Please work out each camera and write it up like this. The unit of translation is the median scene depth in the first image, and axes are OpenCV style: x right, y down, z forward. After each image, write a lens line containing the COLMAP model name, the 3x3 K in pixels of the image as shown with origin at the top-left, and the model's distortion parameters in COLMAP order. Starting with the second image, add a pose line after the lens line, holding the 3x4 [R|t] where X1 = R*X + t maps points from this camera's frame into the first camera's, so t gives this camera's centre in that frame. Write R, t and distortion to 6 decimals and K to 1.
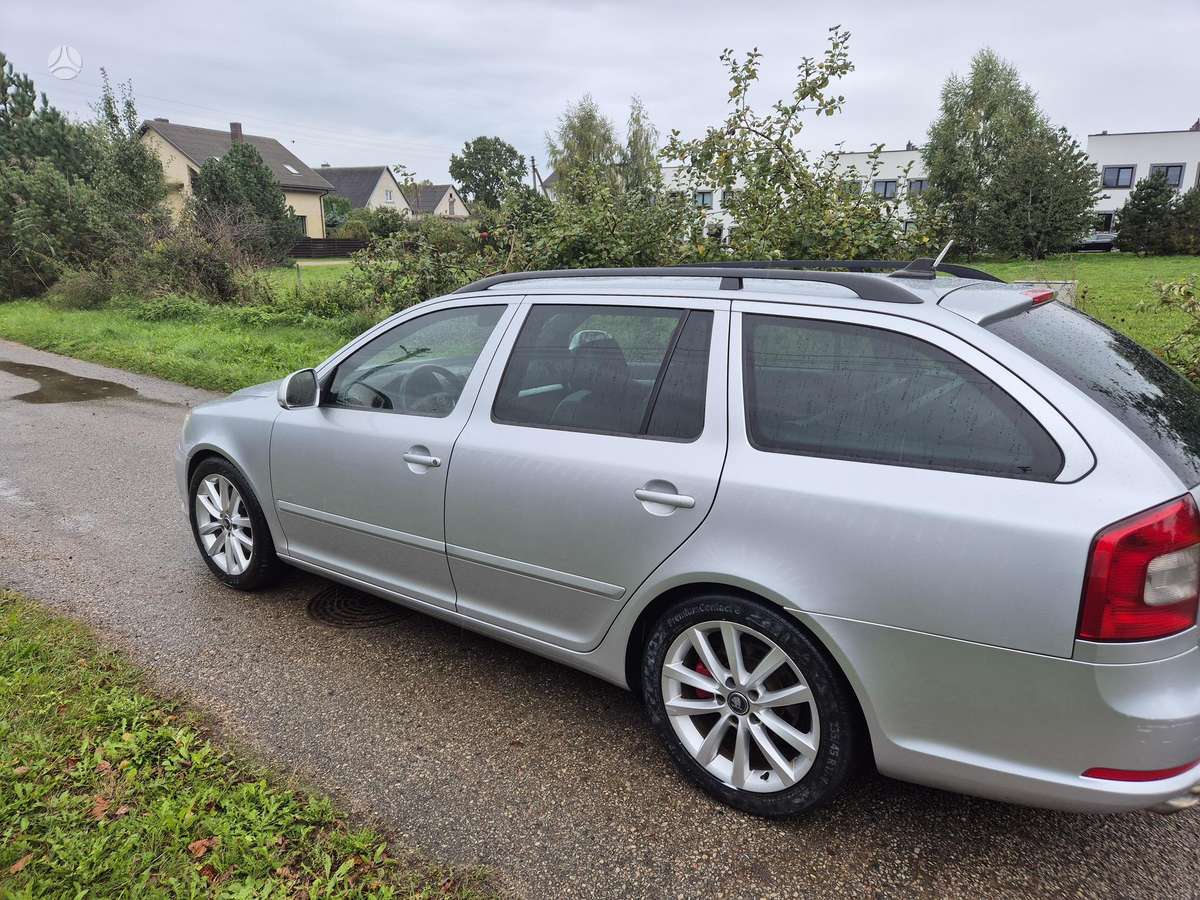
lens RADIAL K [[830.8, 0, 606.0], [0, 830.8, 440.3], [0, 0, 1]] dist [0.085753, -0.072742]
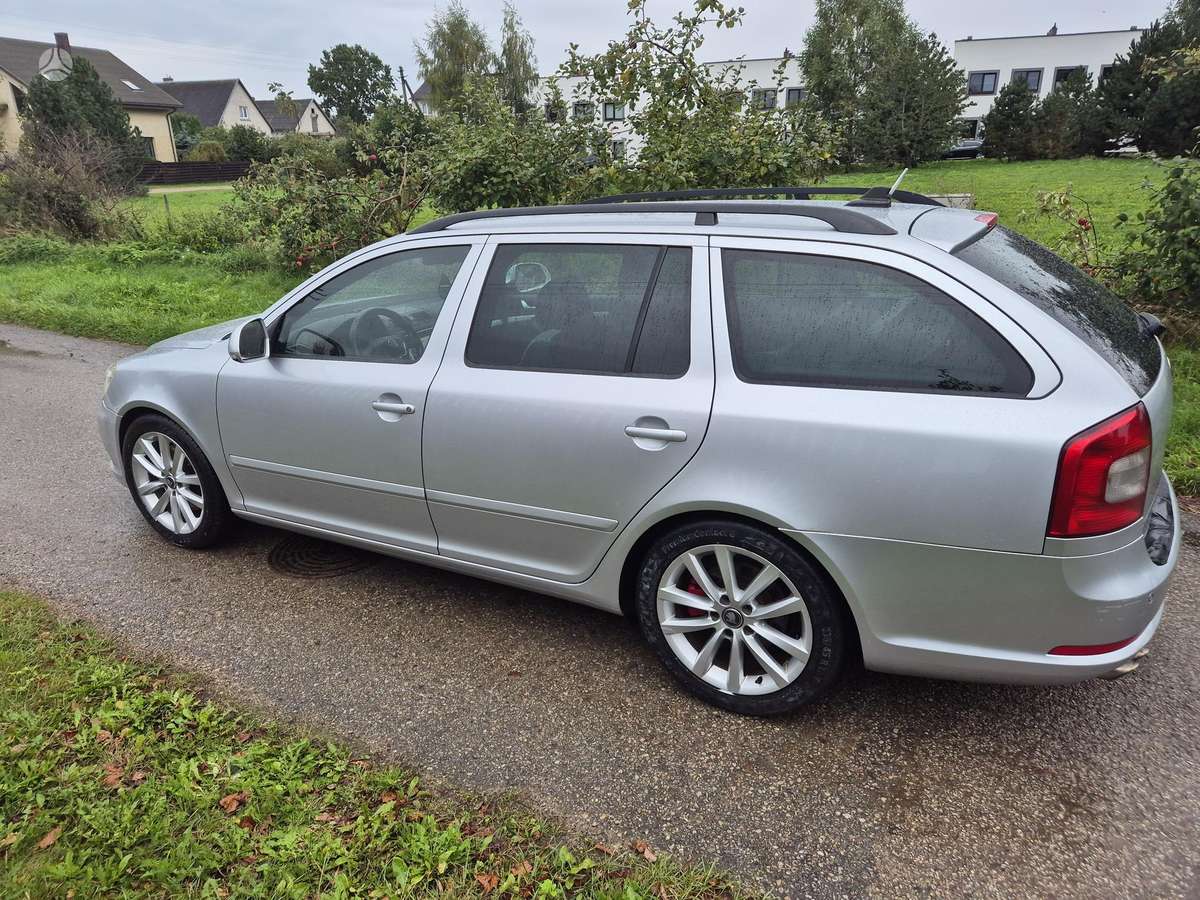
lens RADIAL K [[834.3, 0, 596.8], [0, 834.3, 443.5], [0, 0, 1]] dist [0.080272, -0.068797]
pose [[0.991048, -0.064256, 0.117023, -0.092000], [0.052826, 0.993755, 0.098285, -0.017675], [-0.122607, -0.091223, 0.988254, -0.016562]]
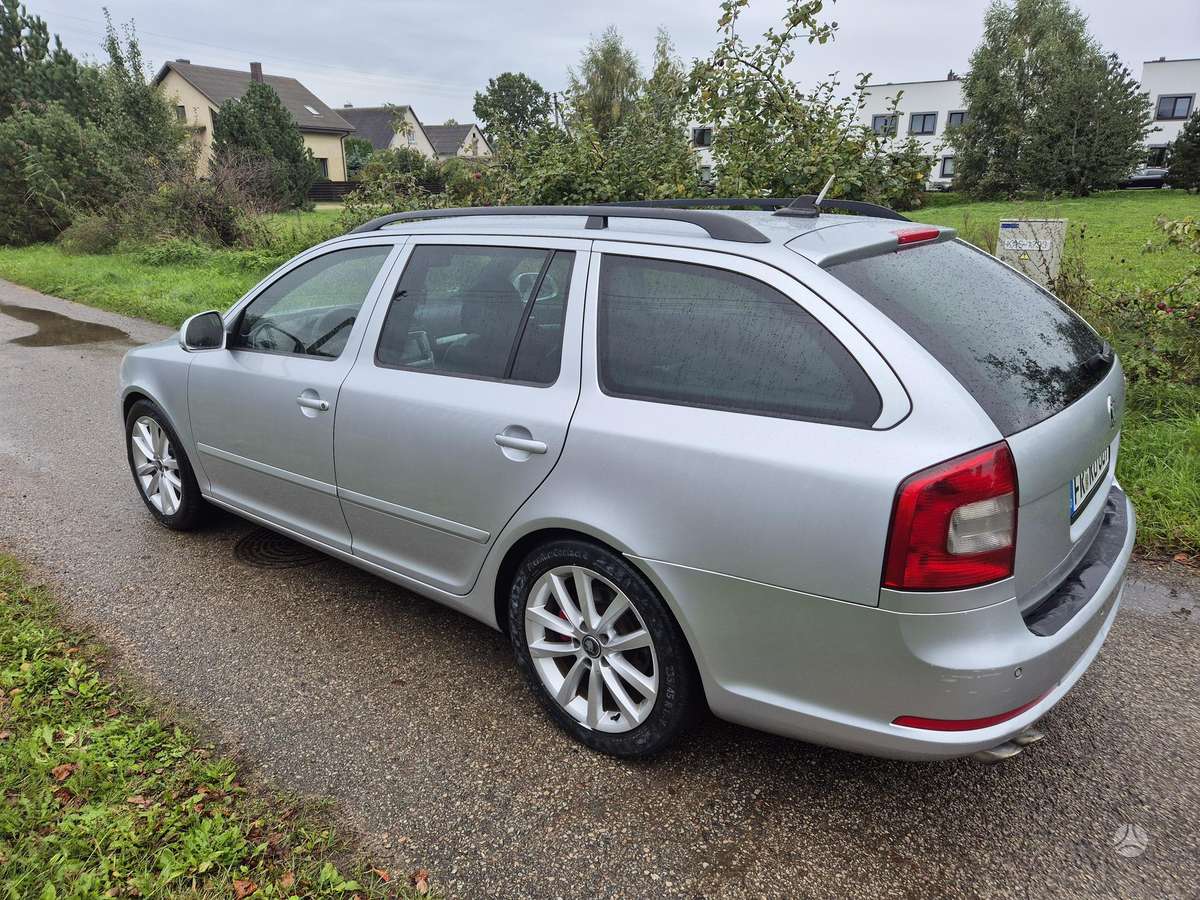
lens RADIAL K [[834.3, 0, 596.8], [0, 834.3, 443.5], [0, 0, 1]] dist [0.080272, -0.068797]
pose [[0.998661, 0.007833, -0.051143, 0.155696], [-0.004363, 0.997701, 0.067623, 0.001606], [0.051555, -0.067309, 0.996399, 0.010184]]
